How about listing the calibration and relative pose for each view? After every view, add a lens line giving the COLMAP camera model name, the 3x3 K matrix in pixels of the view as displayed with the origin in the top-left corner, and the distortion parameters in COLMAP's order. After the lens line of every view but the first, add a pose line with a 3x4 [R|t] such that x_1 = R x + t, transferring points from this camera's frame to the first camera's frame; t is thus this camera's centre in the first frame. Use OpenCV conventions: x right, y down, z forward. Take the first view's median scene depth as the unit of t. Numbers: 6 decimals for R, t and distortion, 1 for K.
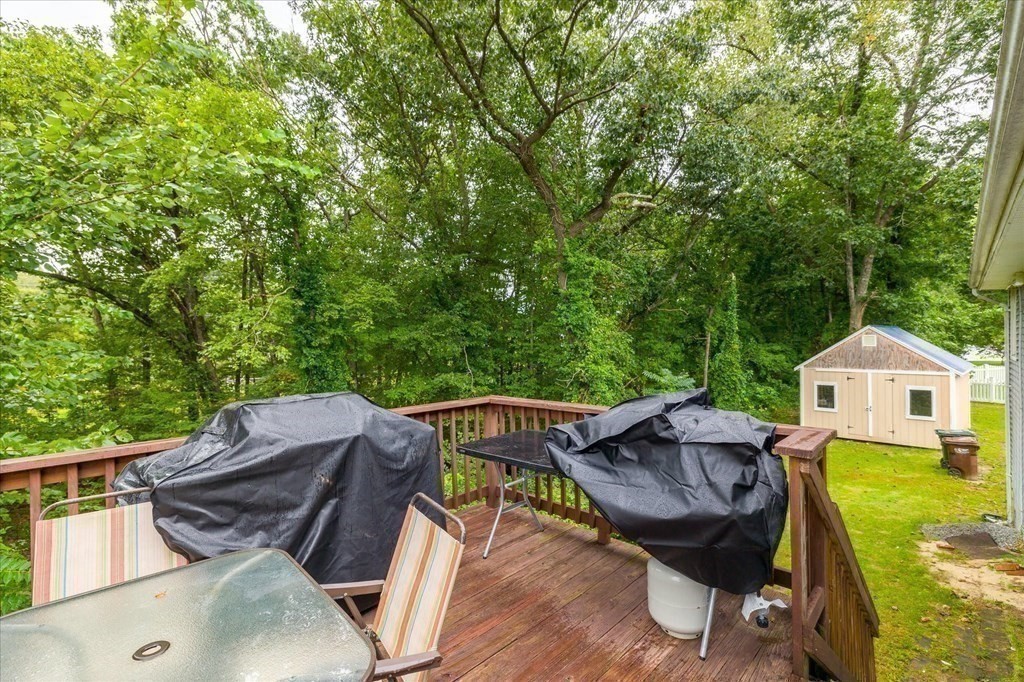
lens RADIAL K [[485.9, 0, 513.4], [0, 485.9, 341.3], [0, 0, 1]] dist [-0.001909, -0.000128]
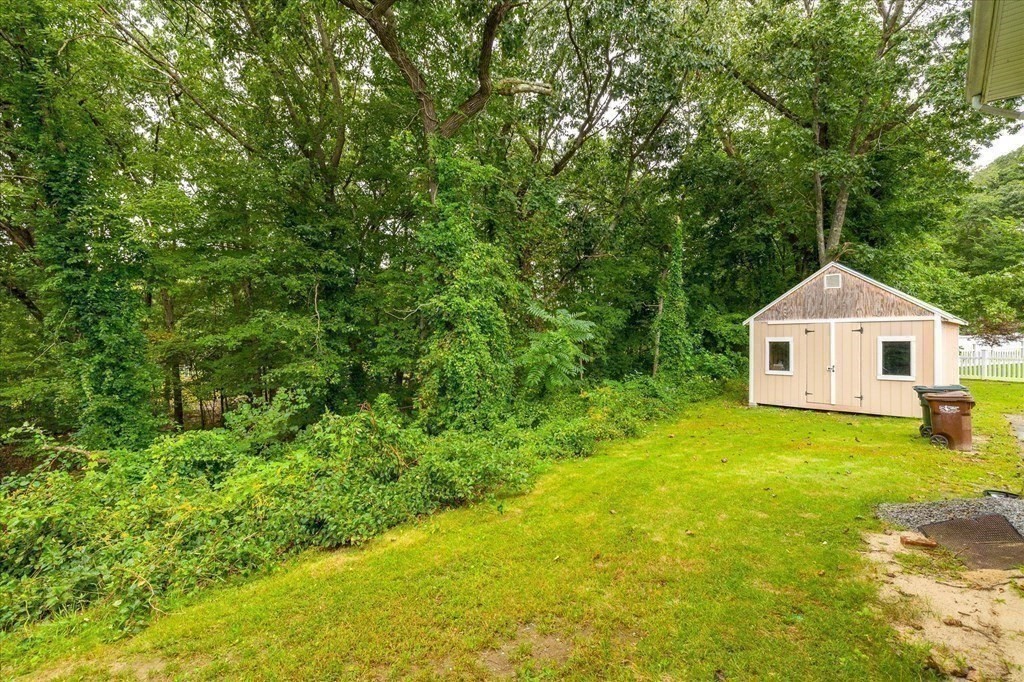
lens RADIAL K [[485.9, 0, 510.6], [0, 485.9, 338.9], [0, 0, 1]] dist [-0.001909, -0.000128]
pose [[0.999844, 0.012771, 0.012179, 0.229087], [-0.012744, 0.999916, -0.002314, 0.109384], [-0.012208, 0.002158, 0.999923, 0.250401]]
